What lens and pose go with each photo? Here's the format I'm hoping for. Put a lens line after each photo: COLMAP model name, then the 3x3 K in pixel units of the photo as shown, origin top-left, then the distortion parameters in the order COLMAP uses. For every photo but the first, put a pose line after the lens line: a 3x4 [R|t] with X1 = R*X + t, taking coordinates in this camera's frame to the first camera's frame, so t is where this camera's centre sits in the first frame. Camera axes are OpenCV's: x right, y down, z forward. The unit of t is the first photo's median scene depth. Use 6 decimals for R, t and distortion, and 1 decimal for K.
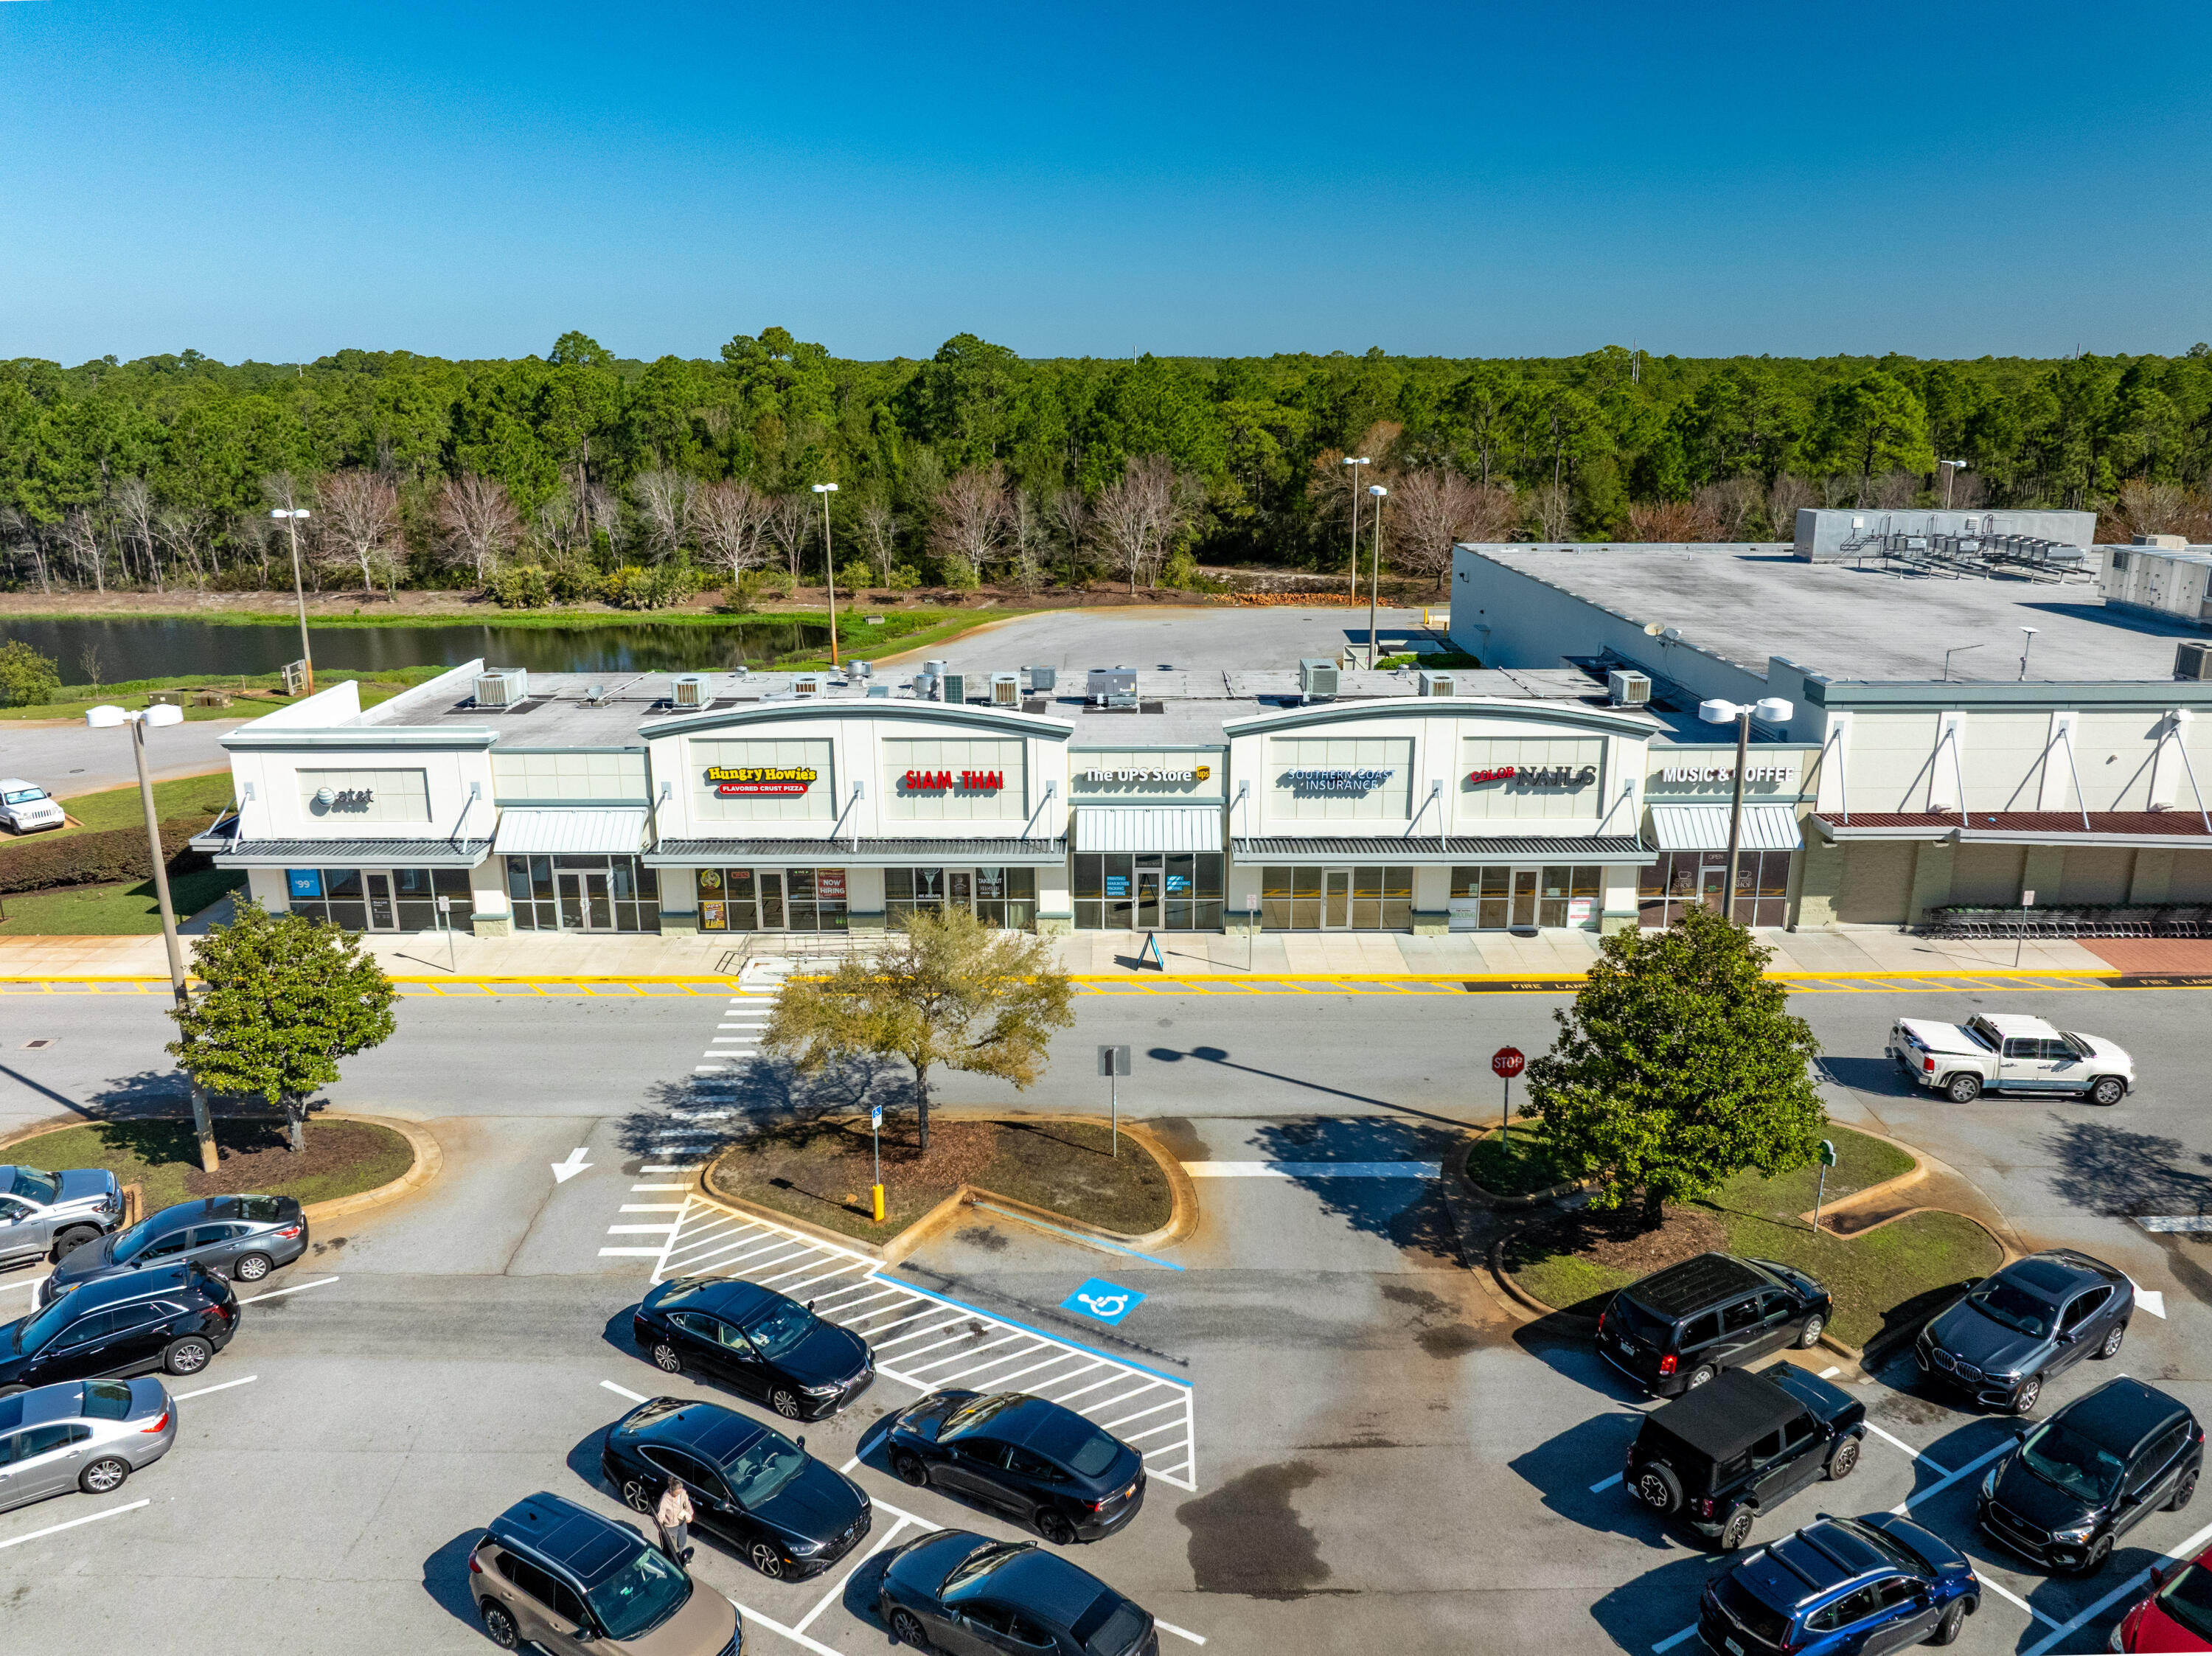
lens RADIAL K [[1593.1, 0, 1104.8], [0, 1593.1, 821.2], [0, 0, 1]] dist [-0.038182, 0.007249]
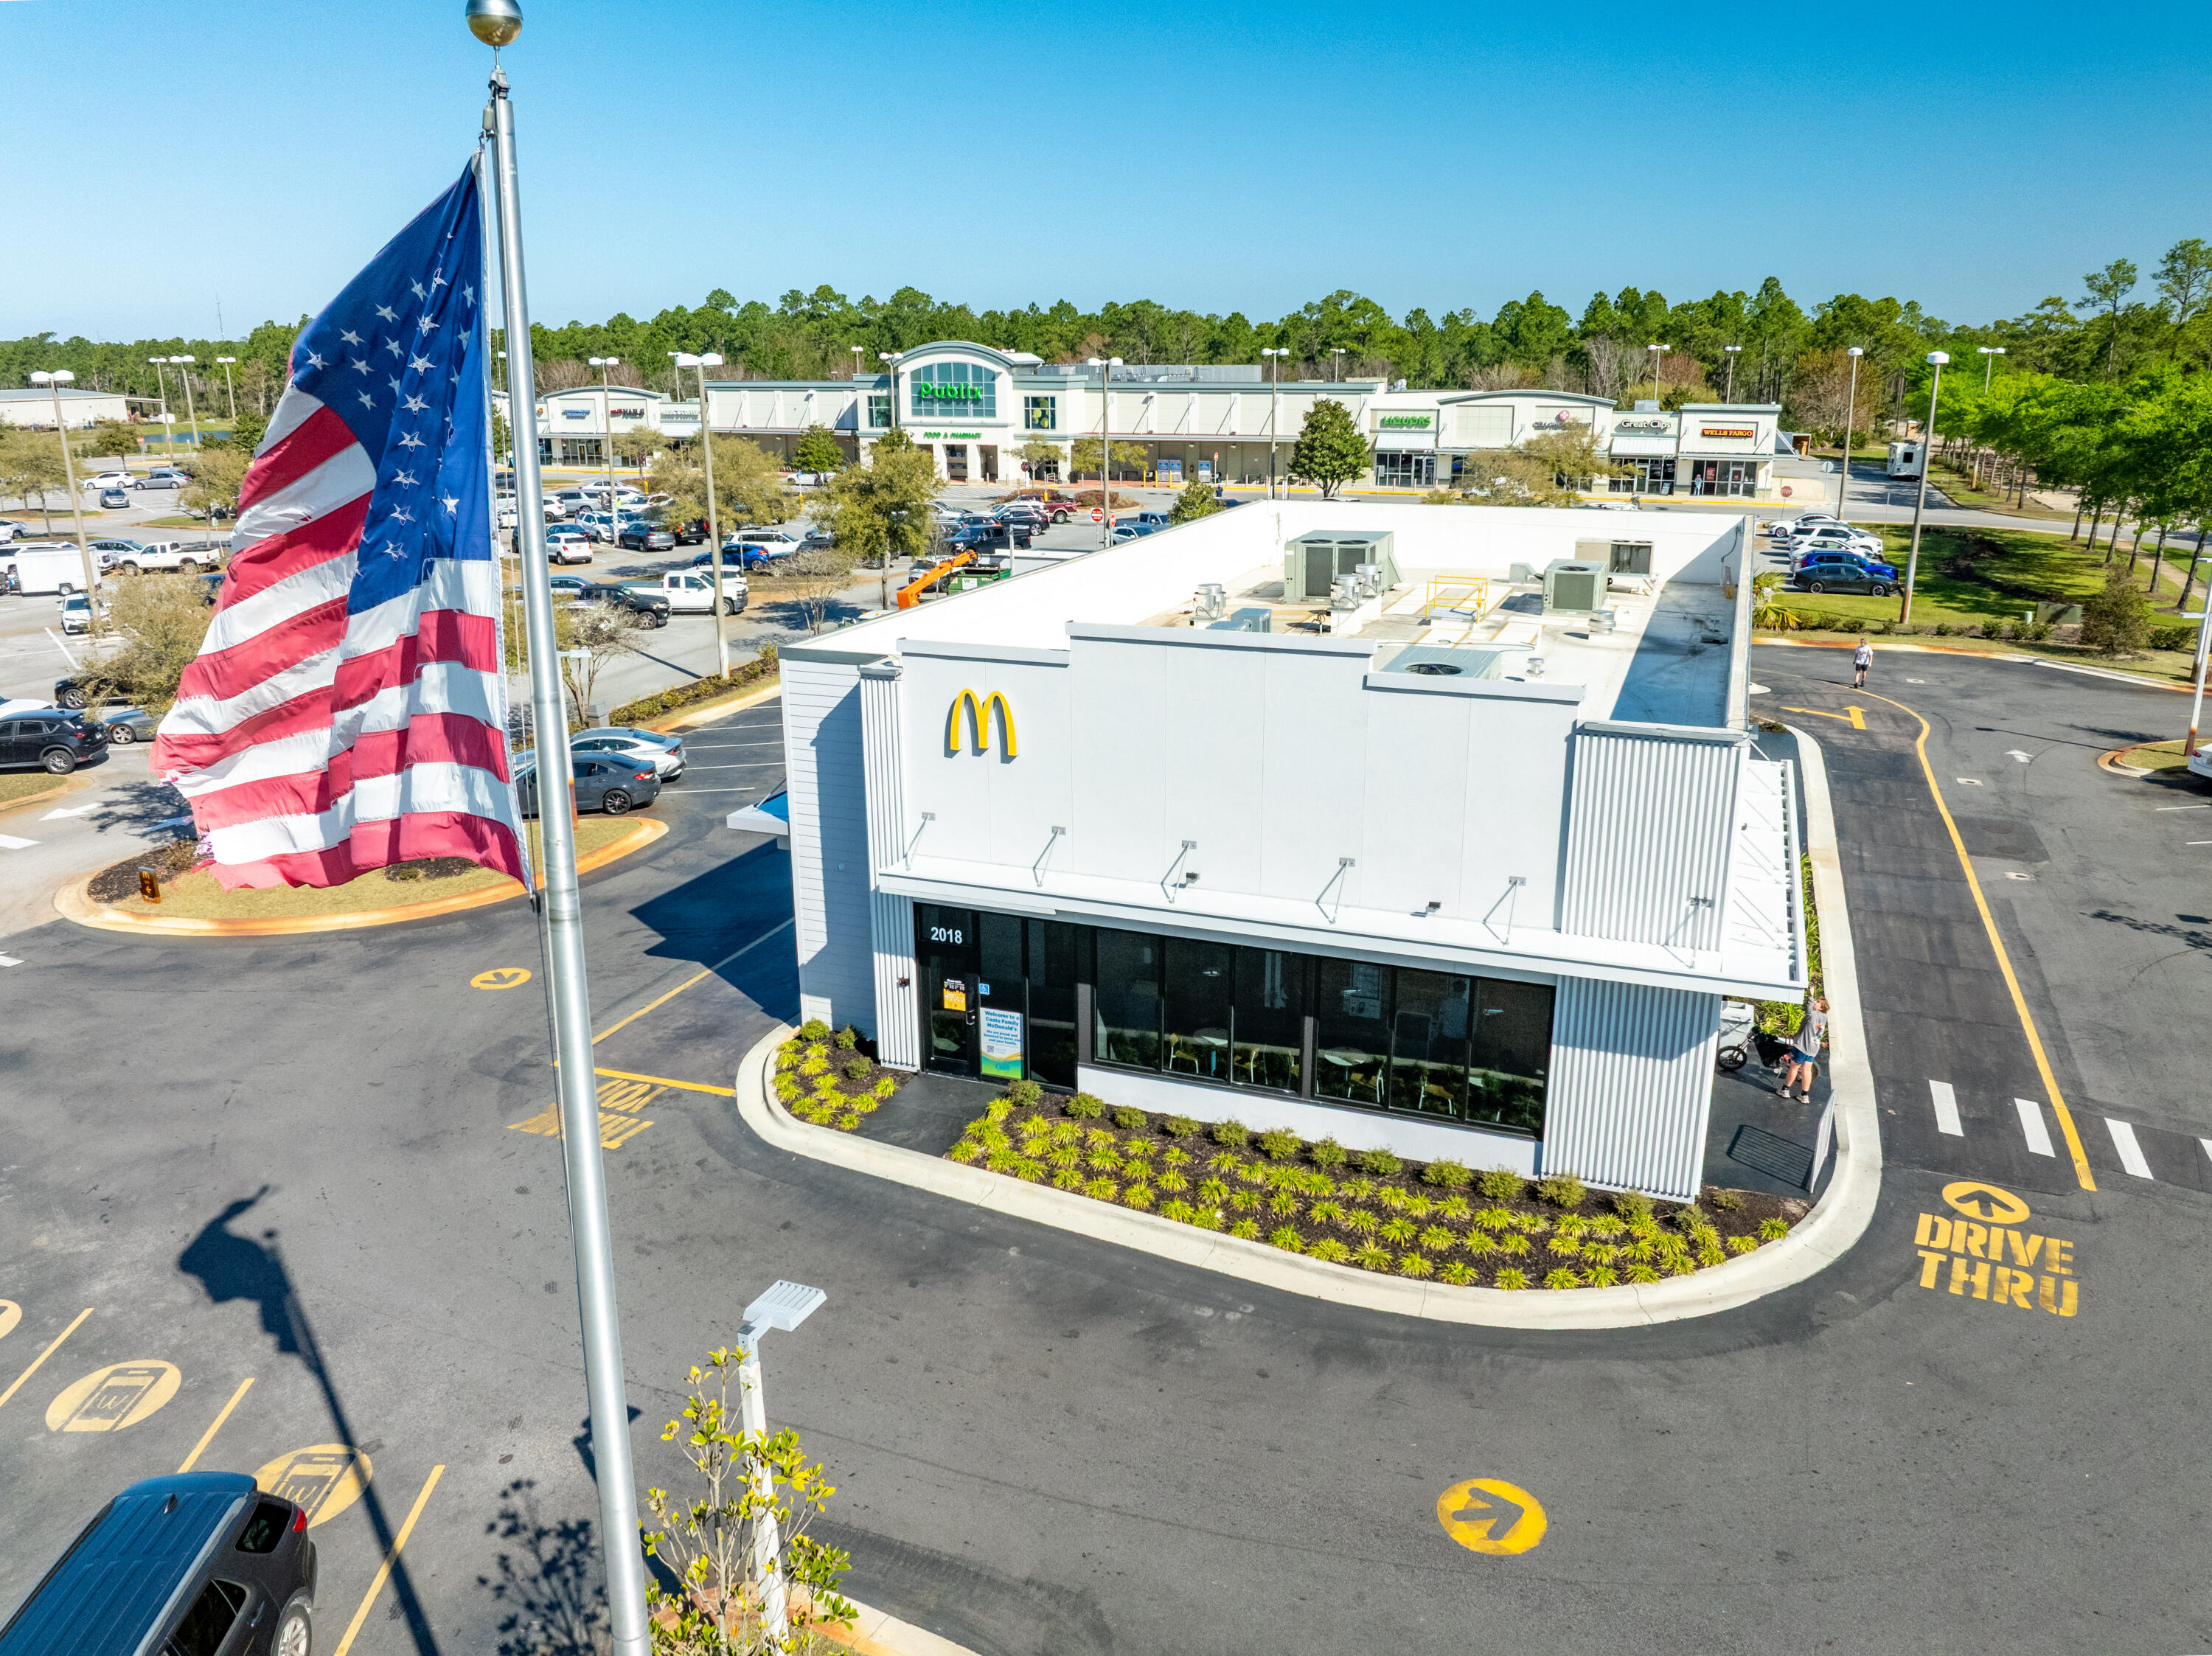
lens RADIAL K [[1593.1, 0, 1117.9], [0, 1593.1, 820.8], [0, 0, 1]] dist [-0.038182, 0.007249]
pose [[0.937674, 0.099514, -0.332963, 2.216358], [-0.096163, 0.995011, 0.026574, 0.575018], [0.333946, 0.007100, 0.942565, -1.541672]]
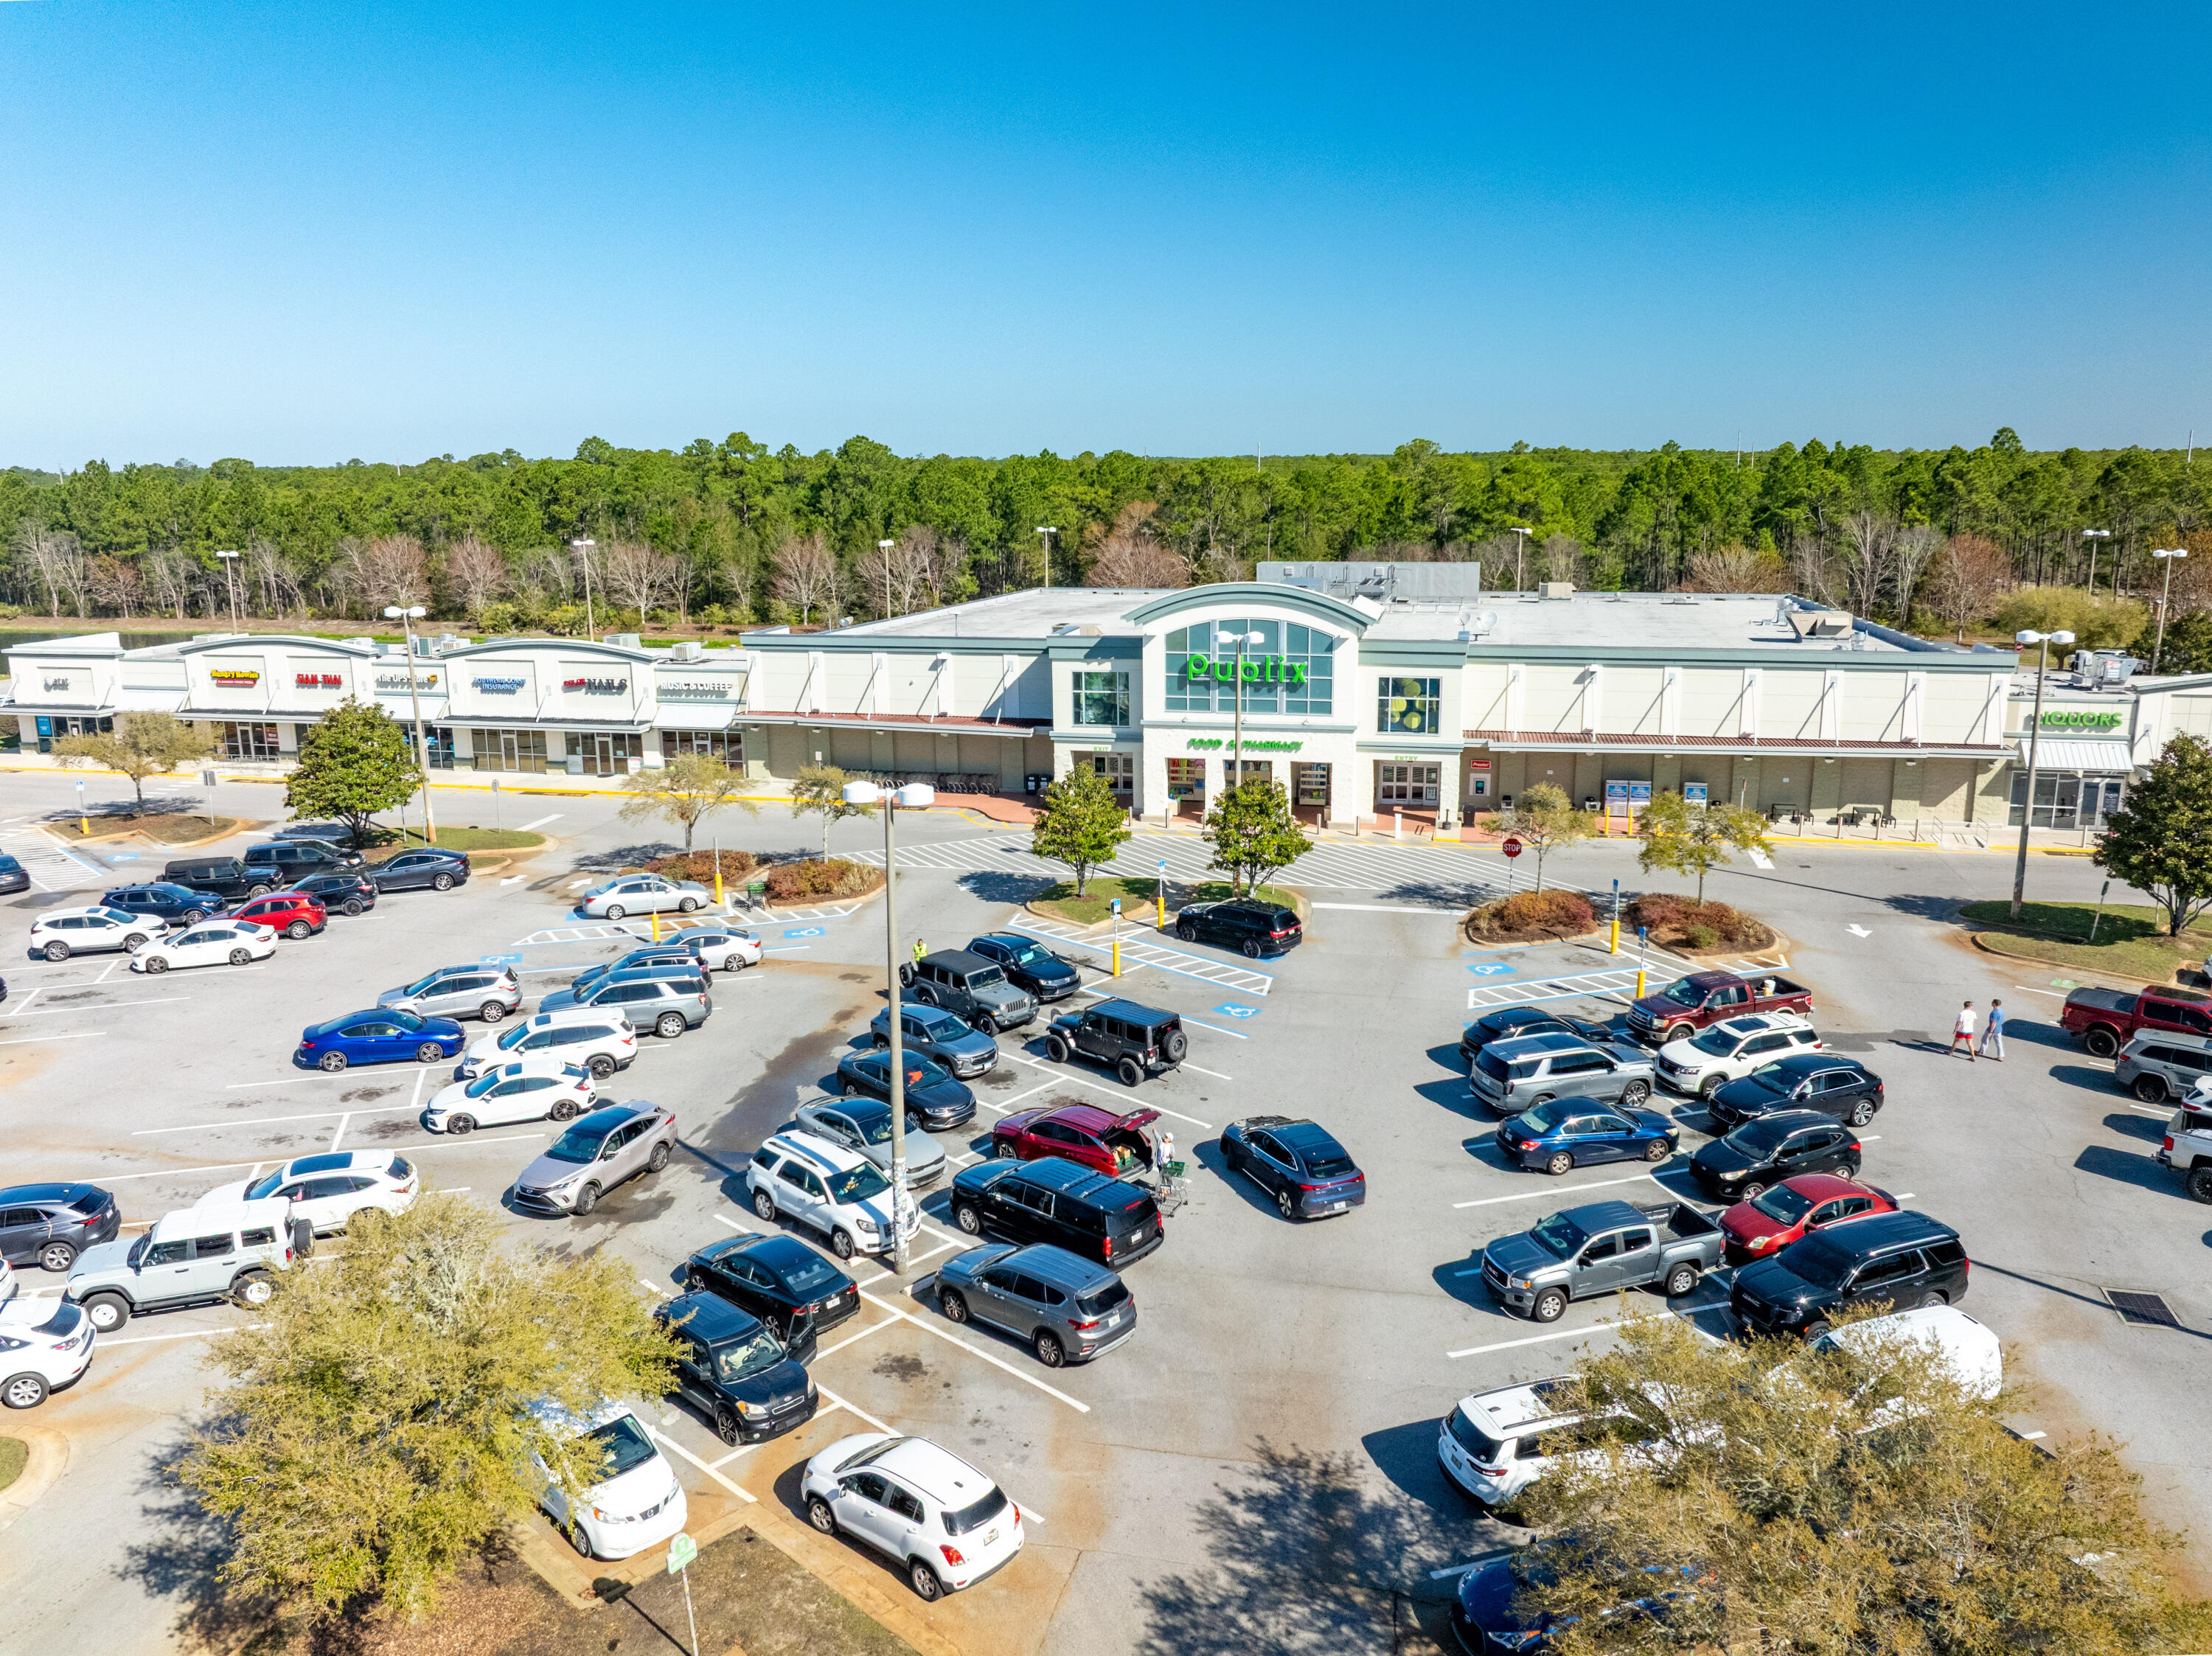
lens RADIAL K [[1593.1, 0, 1098.7], [0, 1593.1, 815.2], [0, 0, 1]] dist [-0.038182, 0.007249]
pose [[0.975193, 0.042121, -0.217311, 1.192814], [-0.055134, 0.997009, -0.054169, 0.180946], [0.214379, 0.064806, 0.974598, -0.602551]]
